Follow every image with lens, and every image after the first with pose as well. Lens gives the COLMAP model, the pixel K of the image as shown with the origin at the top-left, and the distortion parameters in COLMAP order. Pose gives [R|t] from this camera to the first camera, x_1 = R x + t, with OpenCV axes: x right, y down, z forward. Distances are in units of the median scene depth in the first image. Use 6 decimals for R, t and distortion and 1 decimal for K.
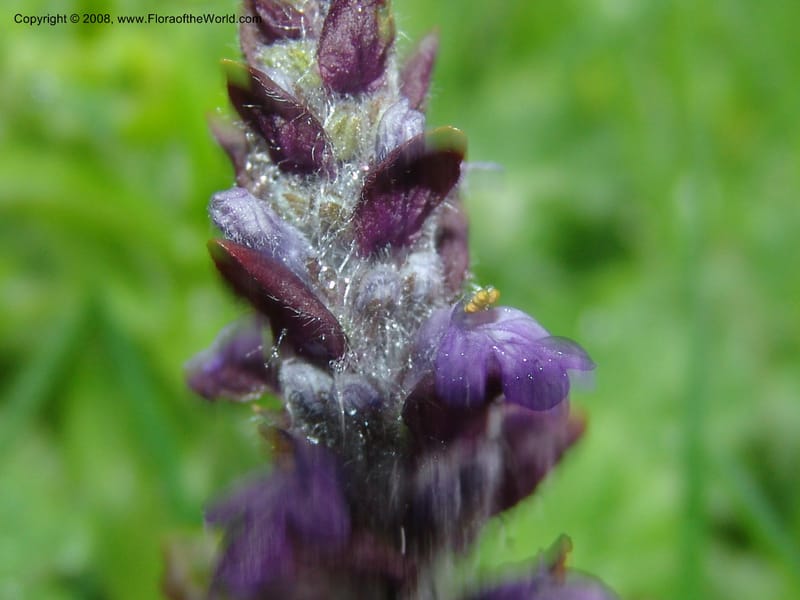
lens RADIAL K [[1944.8, 0, 398.1], [0, 1944.8, 298.9], [0, 0, 1]] dist [-0.148087, 0.000000]
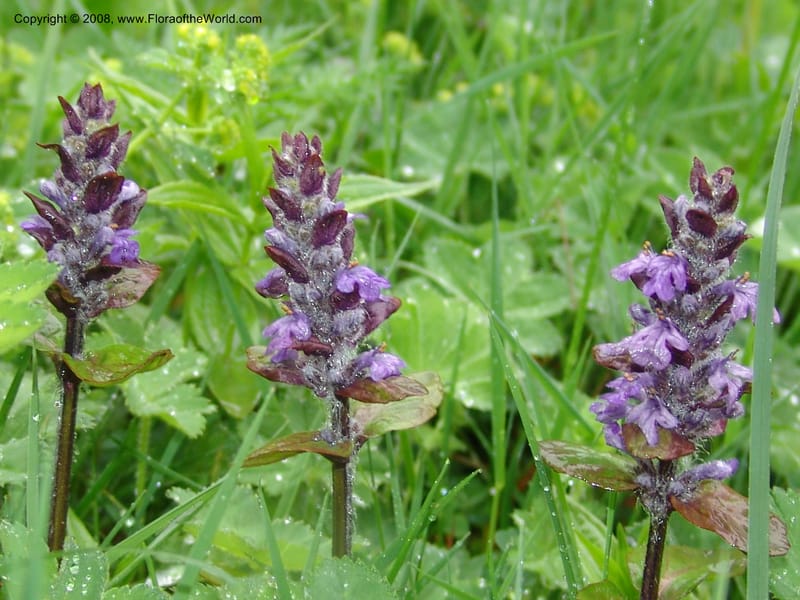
lens RADIAL K [[1944.8, 0, 396.1], [0, 1944.8, 299.8], [0, 0, 1]] dist [-0.148087, 0.000000]
pose [[0.999716, -0.007506, -0.022632, 0.174539], [0.008941, 0.997911, 0.063975, -0.135110], [0.022104, -0.064159, 0.997695, -2.004375]]
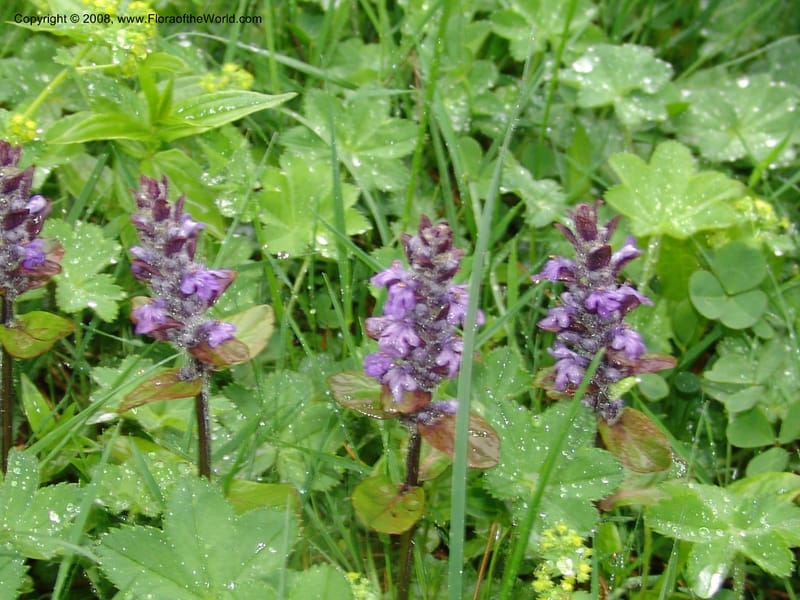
lens RADIAL K [[1944.8, 0, 403.1], [0, 1944.8, 299.8], [0, 0, 1]] dist [-0.148087, 0.000000]
pose [[0.998537, -0.014875, -0.051995, 0.719790], [0.032340, 0.934821, 0.353644, -1.426664], [0.043346, -0.354808, 0.933934, -2.992047]]
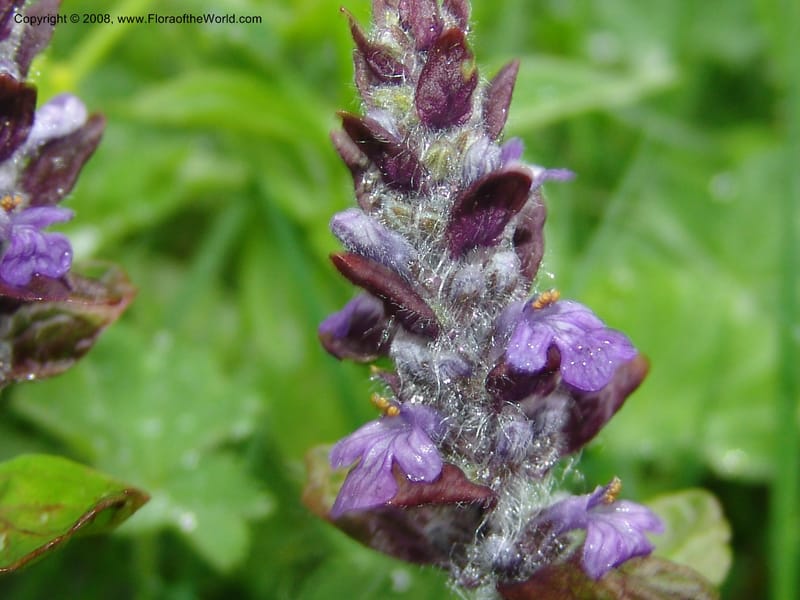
lens RADIAL K [[1944.8, 0, 402.0], [0, 1944.8, 301.7], [0, 0, 1]] dist [-0.148087, 0.000000]
pose [[0.994863, 0.000701, -0.101231, 0.075650], [0.012780, 0.991106, 0.132460, -0.161376], [0.100423, -0.133073, 0.986005, -0.245943]]
